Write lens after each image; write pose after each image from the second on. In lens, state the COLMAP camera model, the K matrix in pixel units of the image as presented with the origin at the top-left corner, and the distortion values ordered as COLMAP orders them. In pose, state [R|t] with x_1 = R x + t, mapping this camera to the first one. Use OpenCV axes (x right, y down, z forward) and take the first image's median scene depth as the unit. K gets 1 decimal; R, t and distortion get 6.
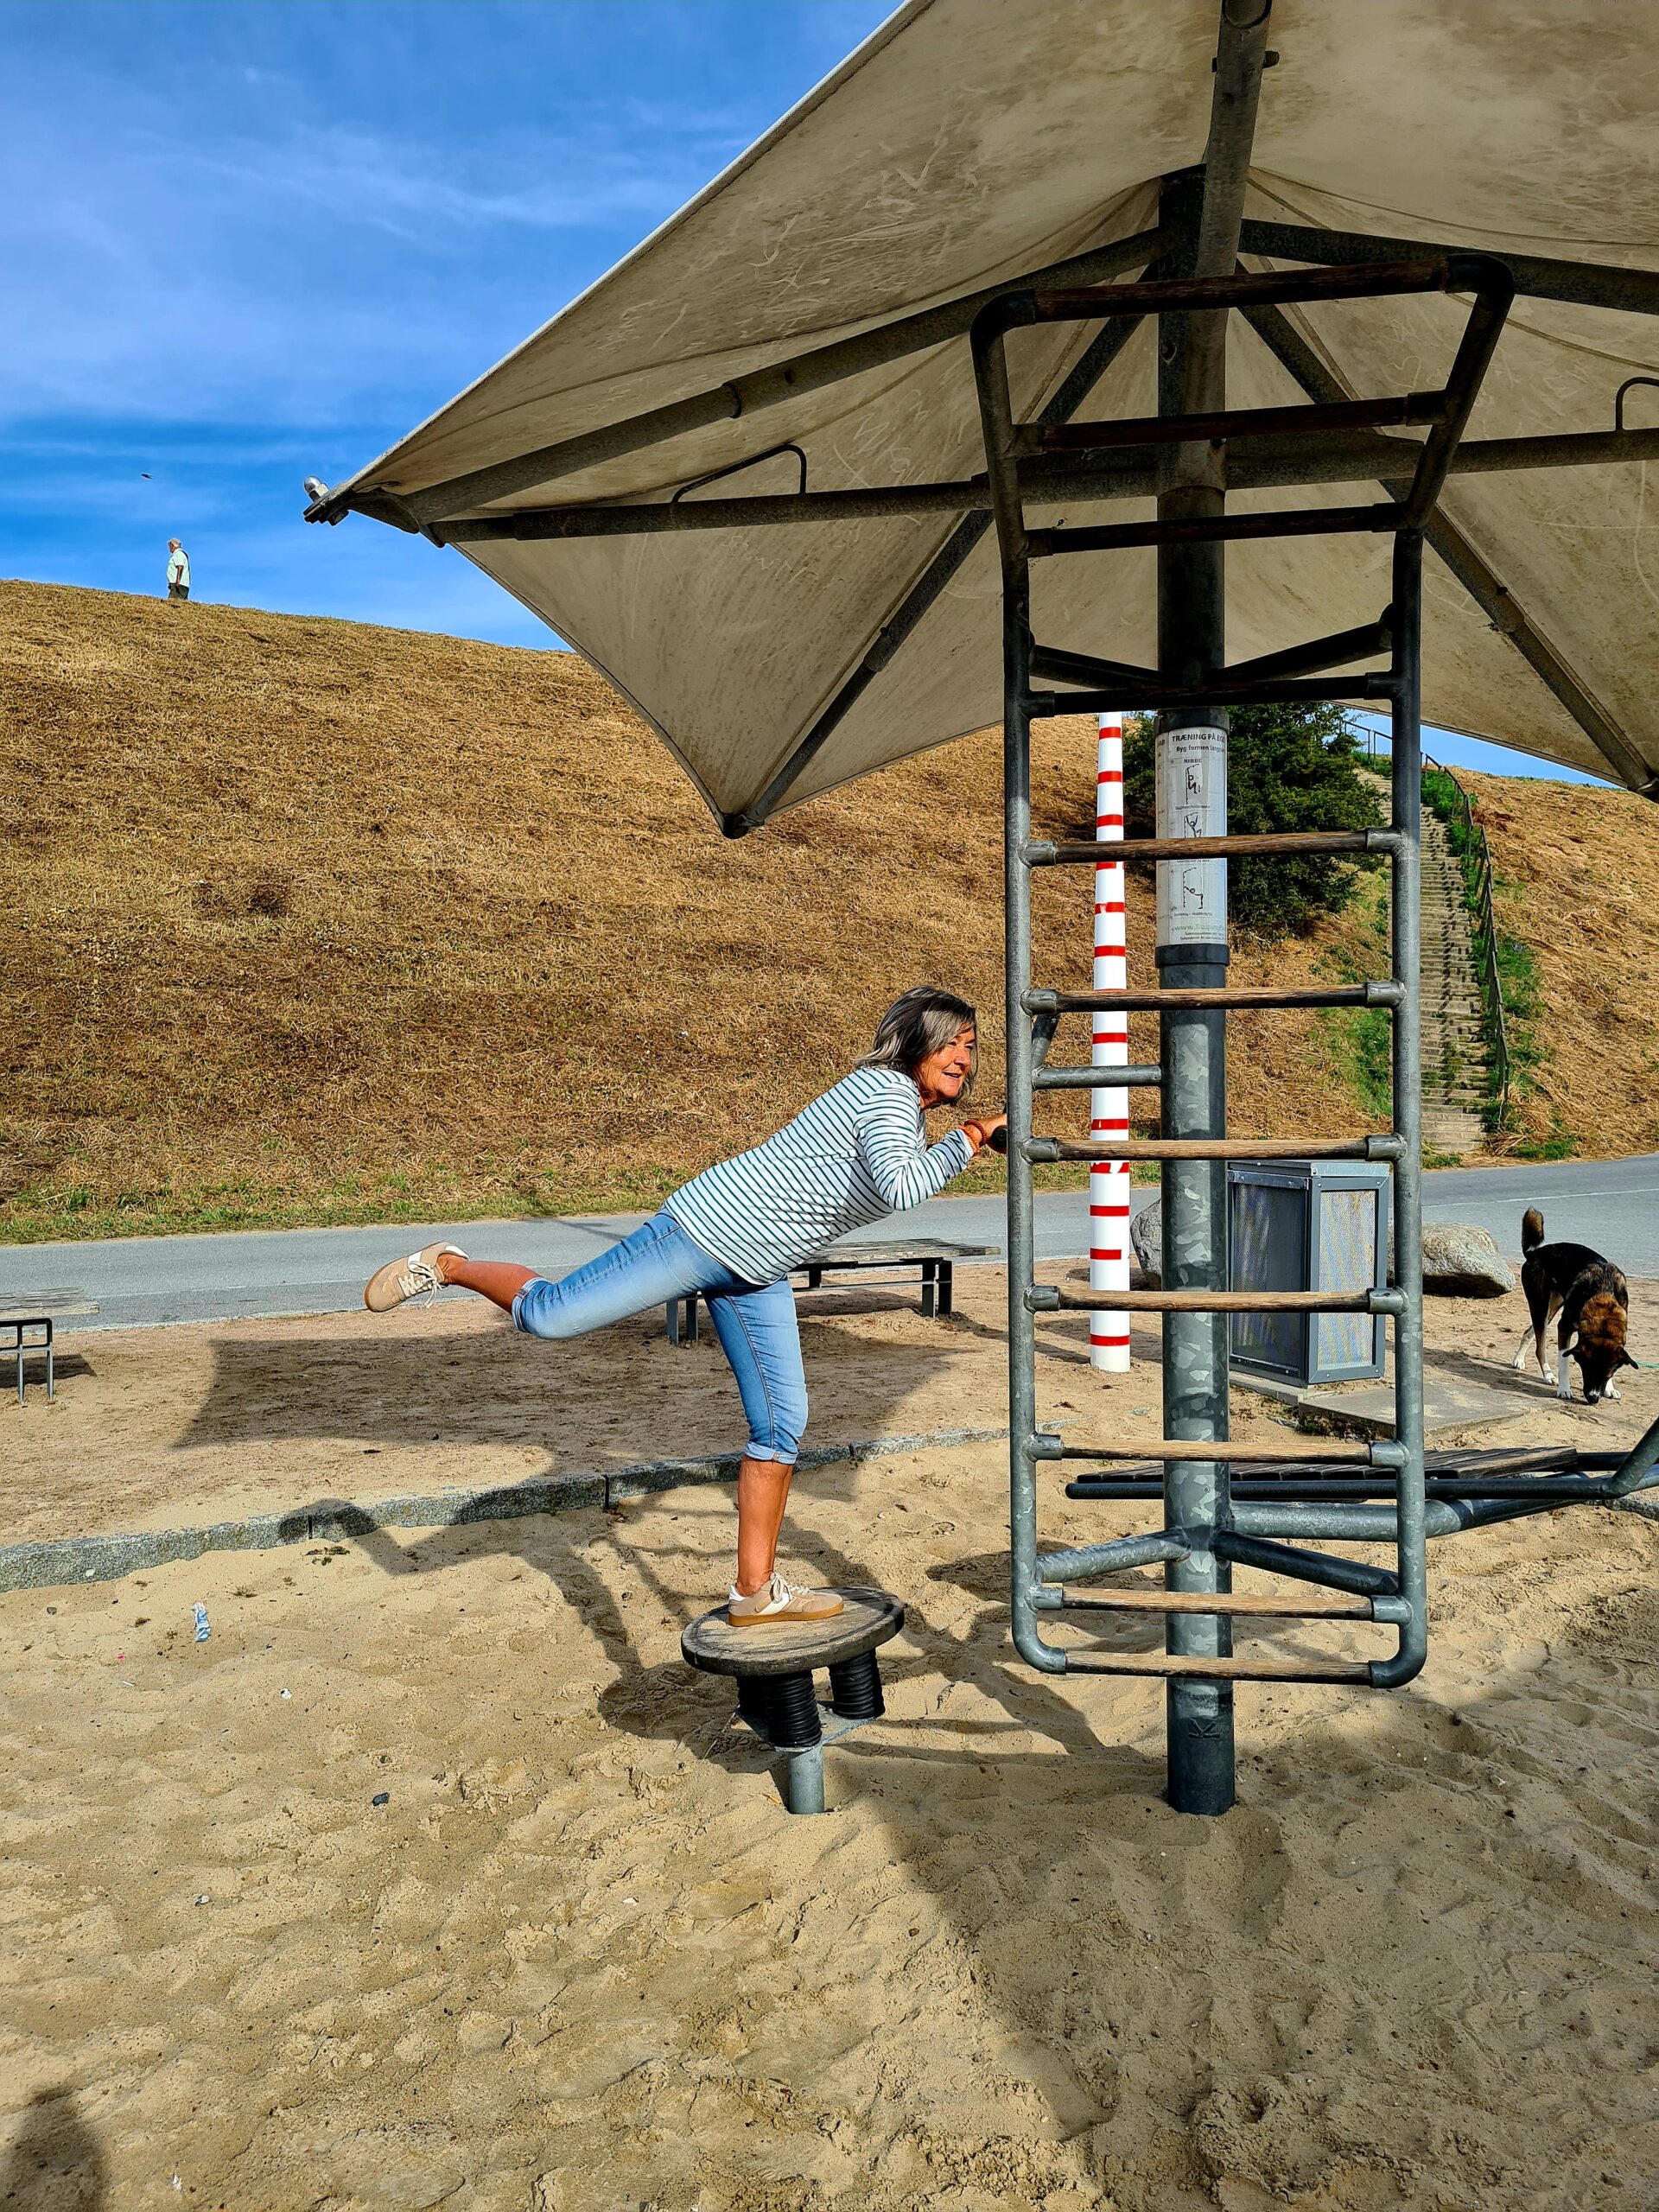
lens RADIAL K [[1665.4, 0, 832.9], [0, 1665.4, 1071.4], [0, 0, 1]] dist [0.054187, -0.036470]
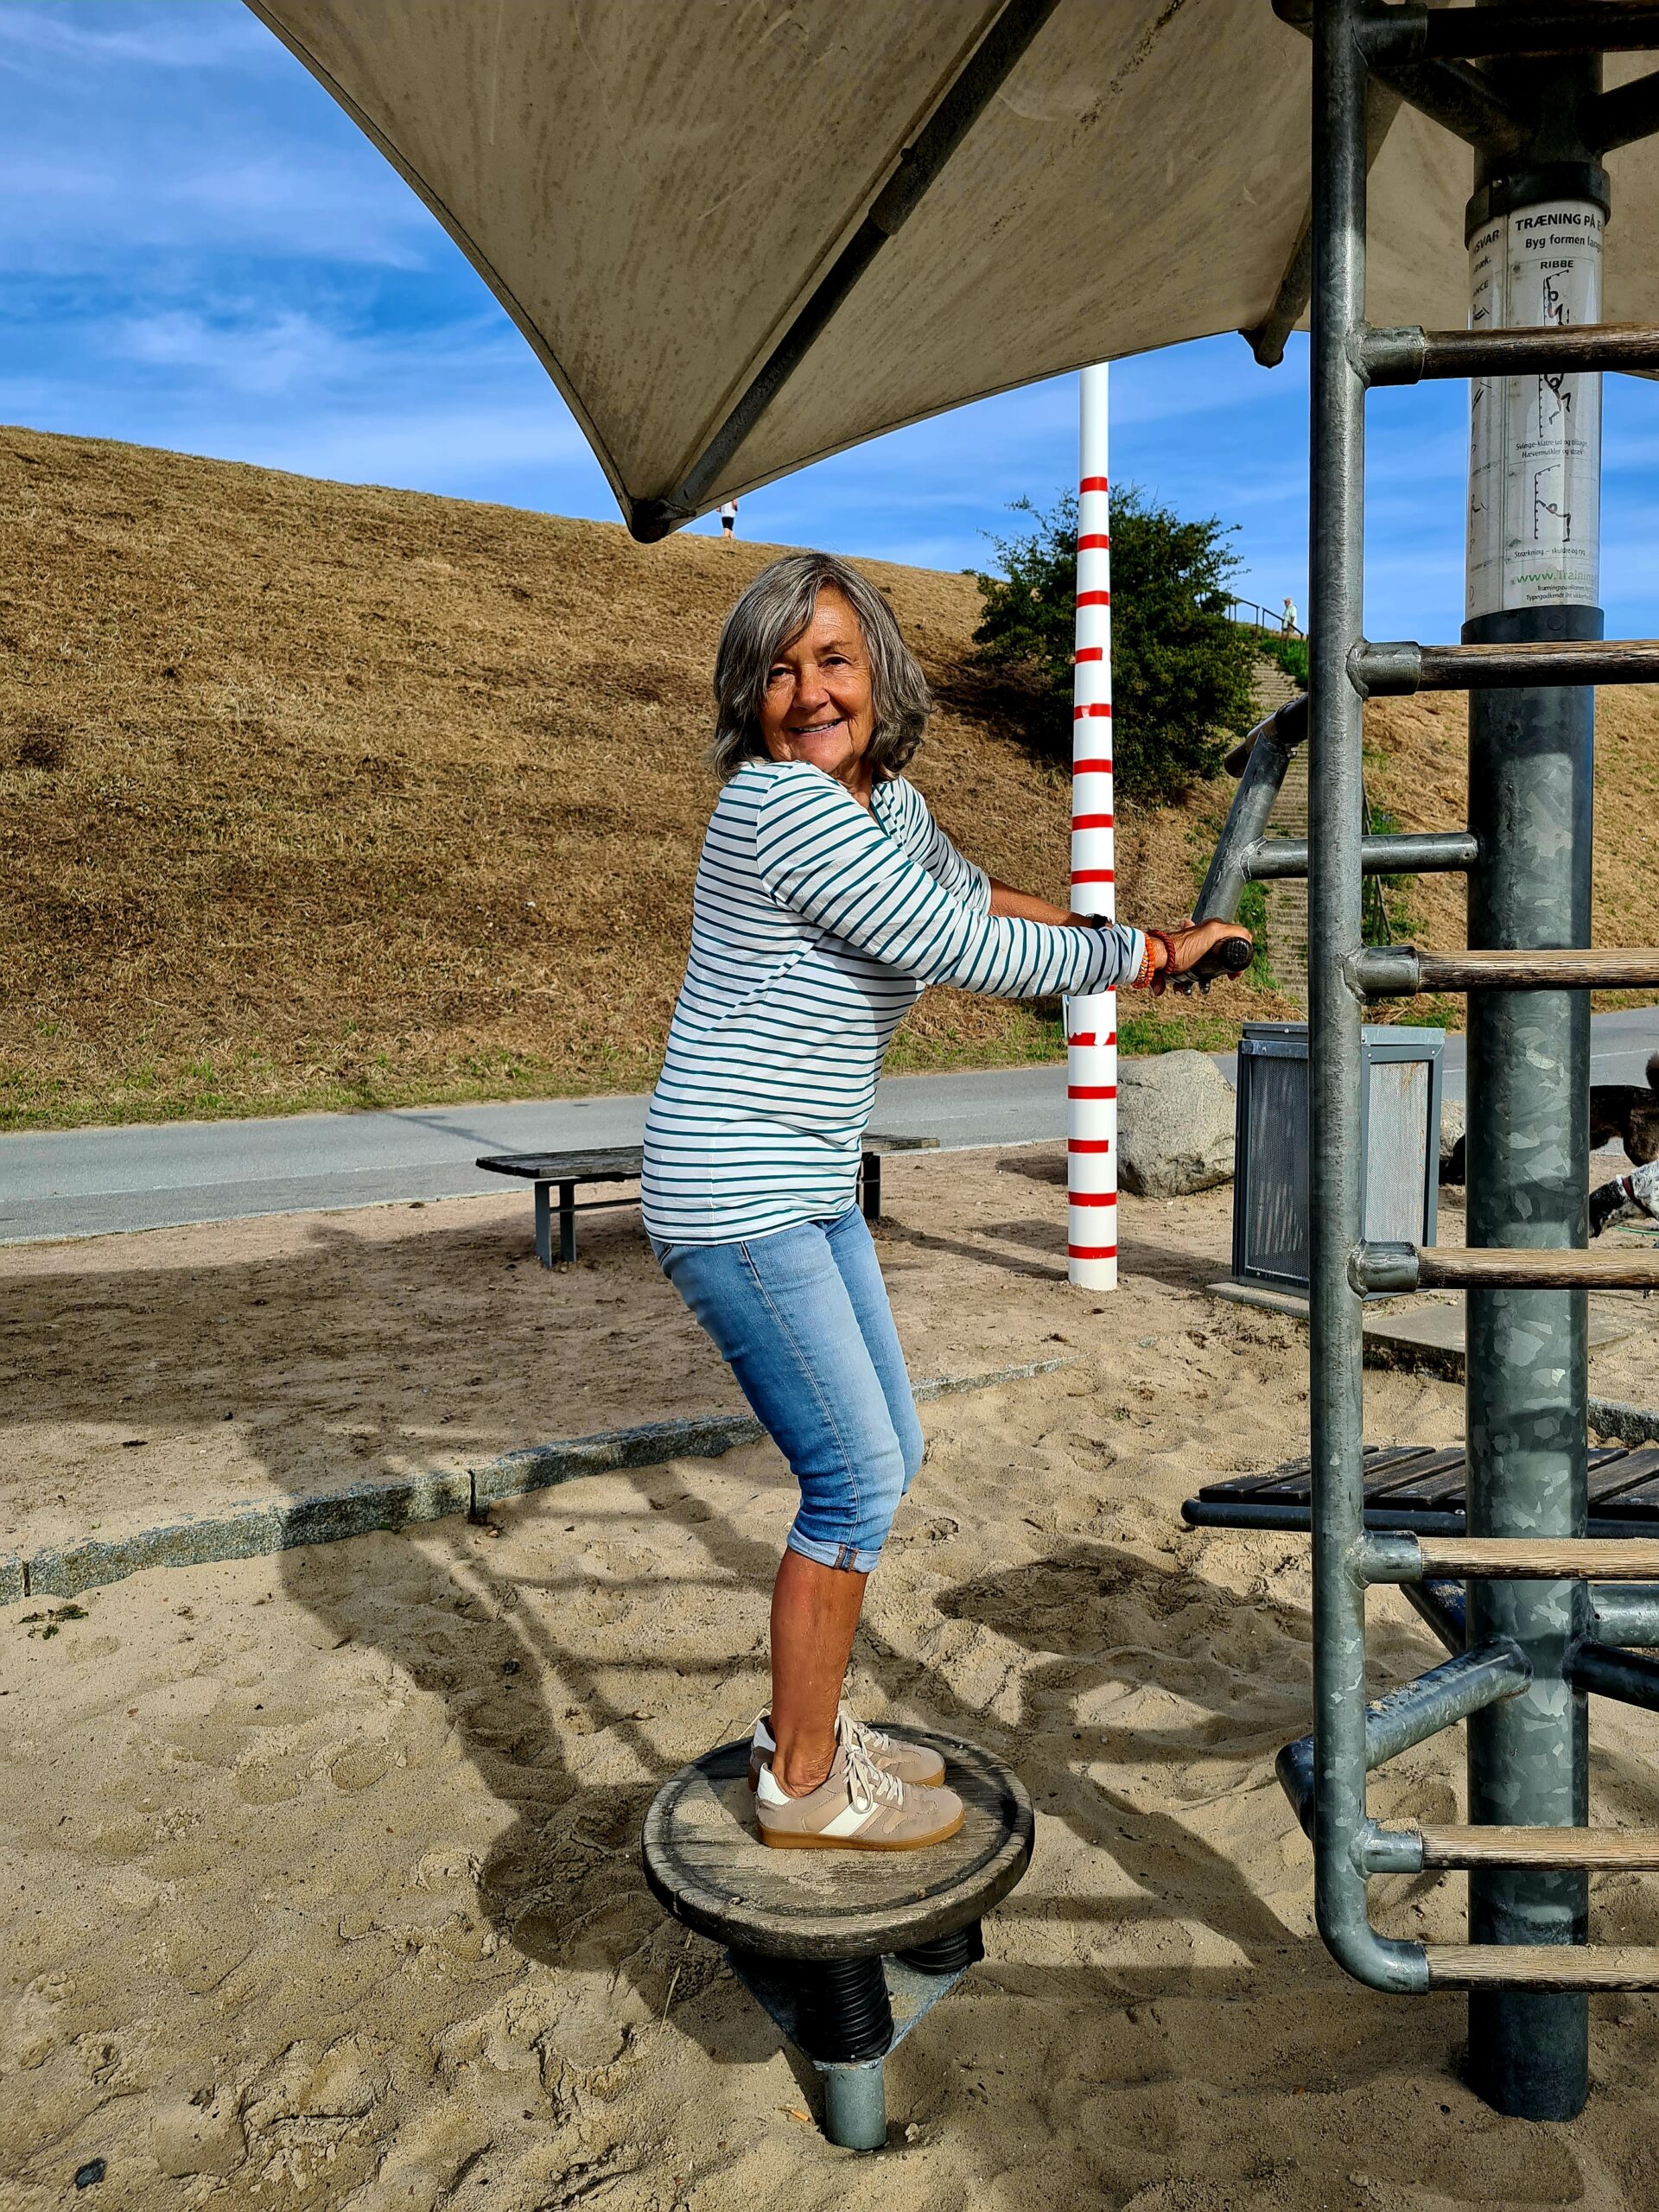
lens RADIAL K [[1665.4, 0, 832.9], [0, 1665.4, 1071.4], [0, 0, 1]] dist [0.054187, -0.036470]
pose [[0.995399, -0.014237, 0.094753, -0.033920], [0.007703, 0.997589, 0.068964, 0.016376], [-0.095506, -0.067916, 0.993109, 0.206473]]
